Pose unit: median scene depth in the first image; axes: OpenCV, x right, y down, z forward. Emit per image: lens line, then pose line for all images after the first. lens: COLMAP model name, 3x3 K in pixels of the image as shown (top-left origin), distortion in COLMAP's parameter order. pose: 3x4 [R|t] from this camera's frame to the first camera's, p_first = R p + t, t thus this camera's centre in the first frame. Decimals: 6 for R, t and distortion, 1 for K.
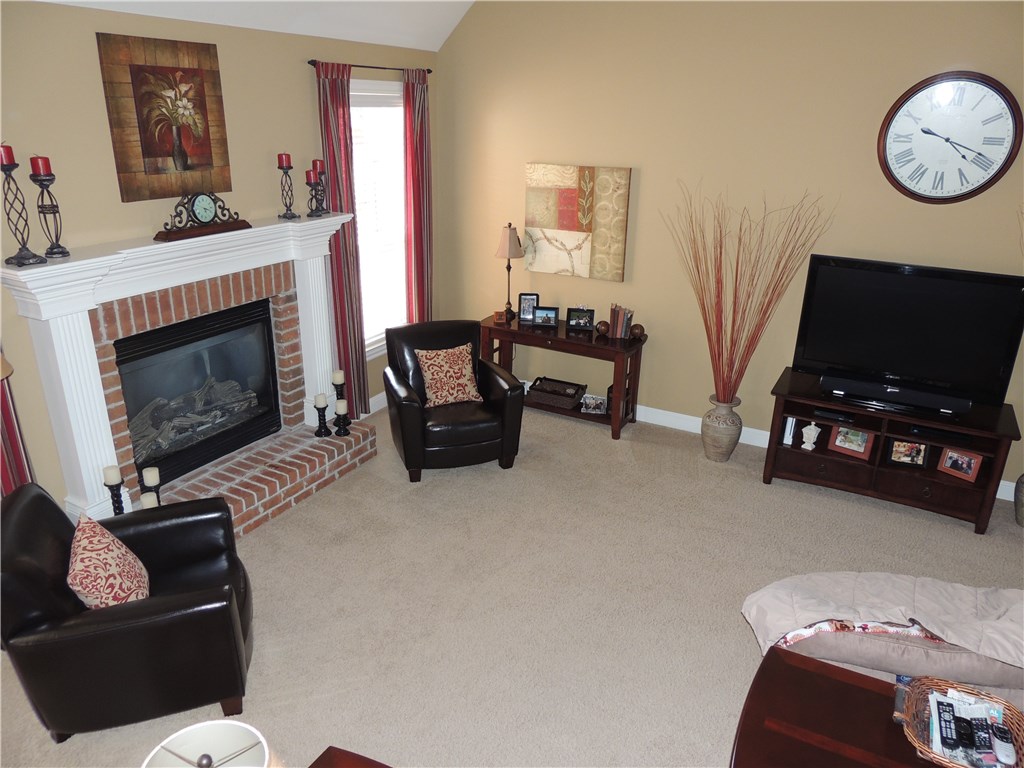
lens RADIAL K [[735.0, 0, 513.5], [0, 735.0, 383.7], [0, 0, 1]] dist [-0.020105, 0.004703]
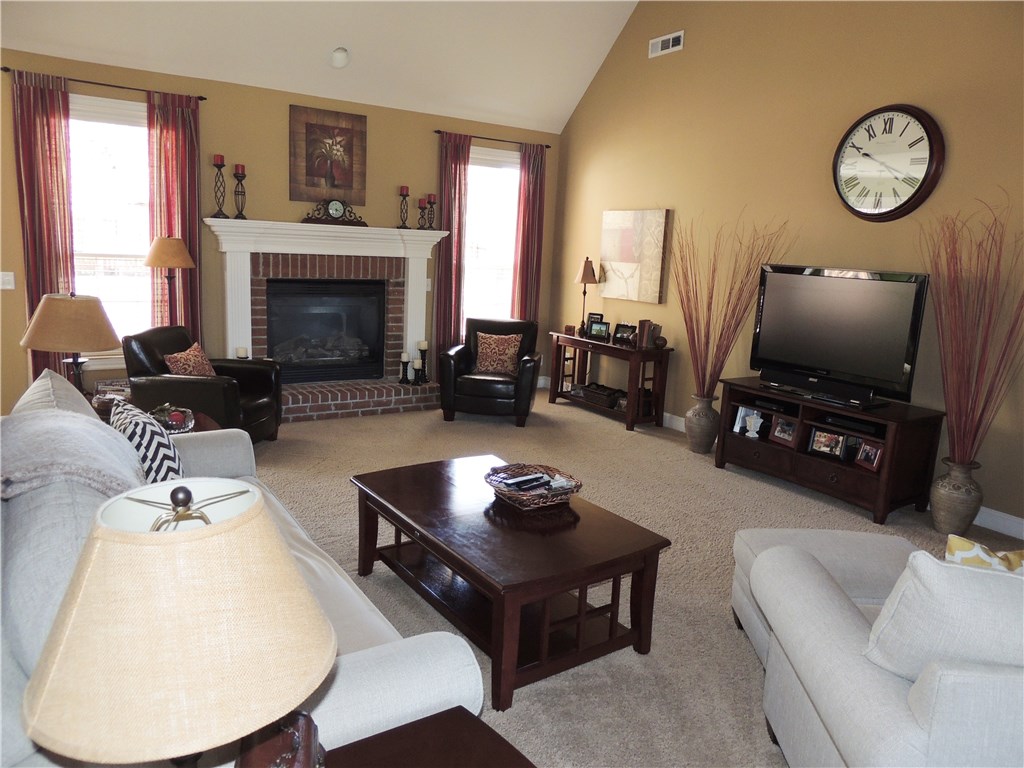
lens RADIAL K [[735.0, 0, 515.5], [0, 735.0, 382.2], [0, 0, 1]] dist [-0.020105, 0.004703]
pose [[0.884047, 0.108826, -0.454551, 0.612192], [-0.194940, 0.969742, -0.146964, 0.253060], [0.424804, 0.218533, 0.878513, -0.145772]]
